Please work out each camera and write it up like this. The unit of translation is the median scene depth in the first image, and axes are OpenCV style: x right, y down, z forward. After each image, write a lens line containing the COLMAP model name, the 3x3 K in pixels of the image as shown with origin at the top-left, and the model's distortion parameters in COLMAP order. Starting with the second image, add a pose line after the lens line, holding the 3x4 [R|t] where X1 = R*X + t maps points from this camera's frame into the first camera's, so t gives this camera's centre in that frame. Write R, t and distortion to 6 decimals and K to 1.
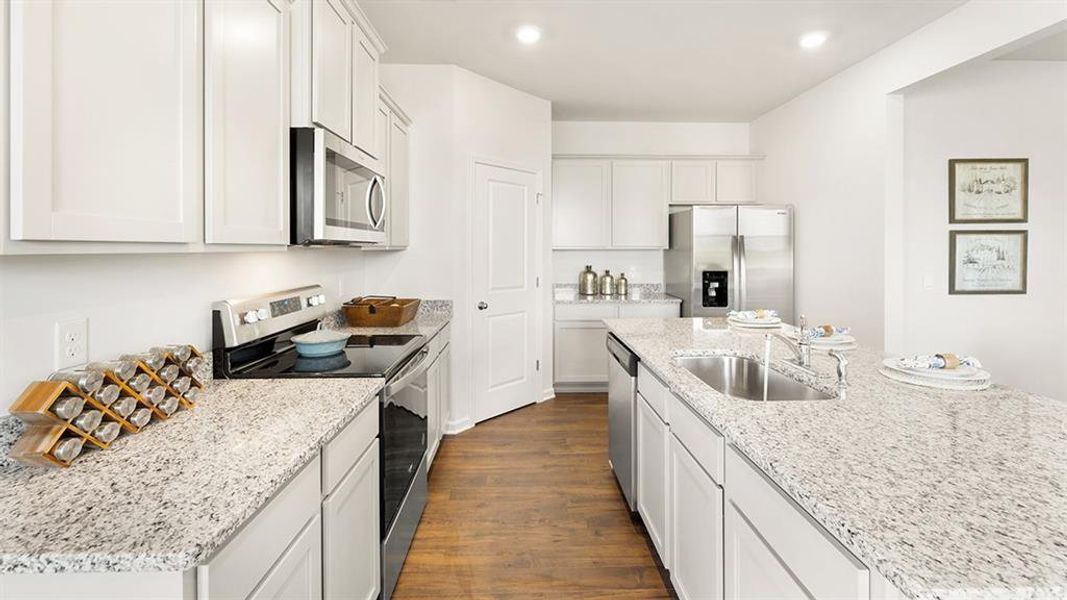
lens RADIAL K [[446.3, 0, 533.3], [0, 446.3, 249.1], [0, 0, 1]] dist [-0.000222, -0.000526]
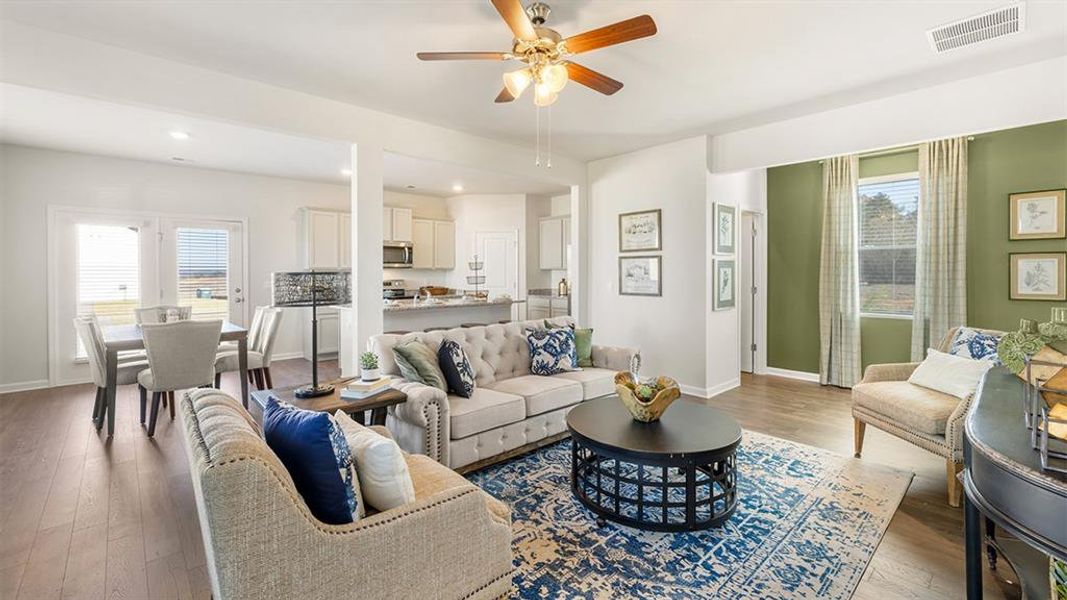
lens RADIAL K [[446.3, 0, 532.1], [0, 446.3, 275.1], [0, 0, 1]] dist [-0.000222, -0.000526]
pose [[0.652850, 0.005785, -0.757465, 1.982583], [0.000512, 0.999967, 0.008078, 0.013586], [0.757487, -0.005661, 0.652826, -0.342491]]
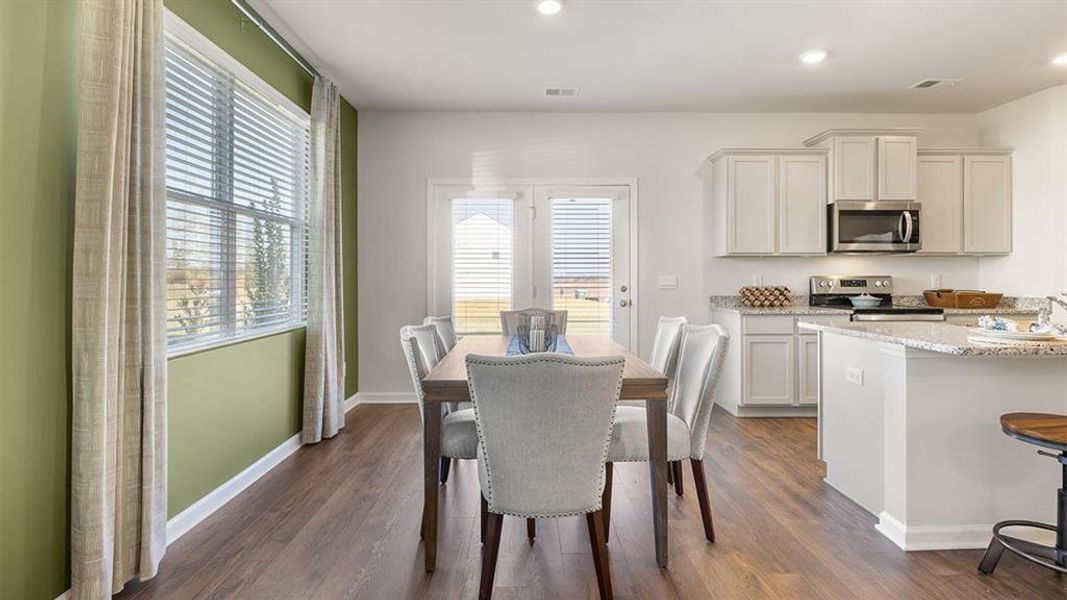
lens RADIAL K [[476.6, 0, 537.7], [0, 476.6, 275.0], [0, 0, 1]] dist [-0.003235, 0.000113]
pose [[-0.006146, -0.003242, -0.999976, 1.032708], [-0.001048, 0.999994, -0.003236, 0.061177], [0.999981, 0.001029, -0.006150, -0.281901]]
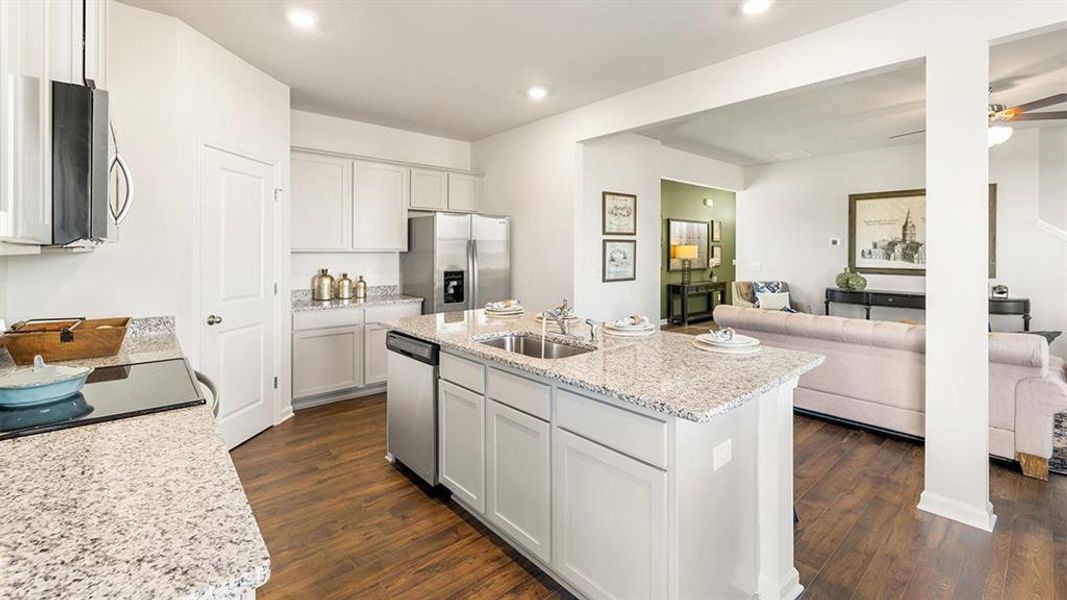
lens RADIAL K [[452.9, 0, 537.7], [0, 452.9, 250.6], [0, 0, 1]] dist [-0.000597, 0.000914]
pose [[0.771685, 0.002859, 0.635999, -0.193724], [-0.001348, 0.999995, -0.002859, 0.000274], [-0.636004, 0.001349, 0.771685, -0.027325]]
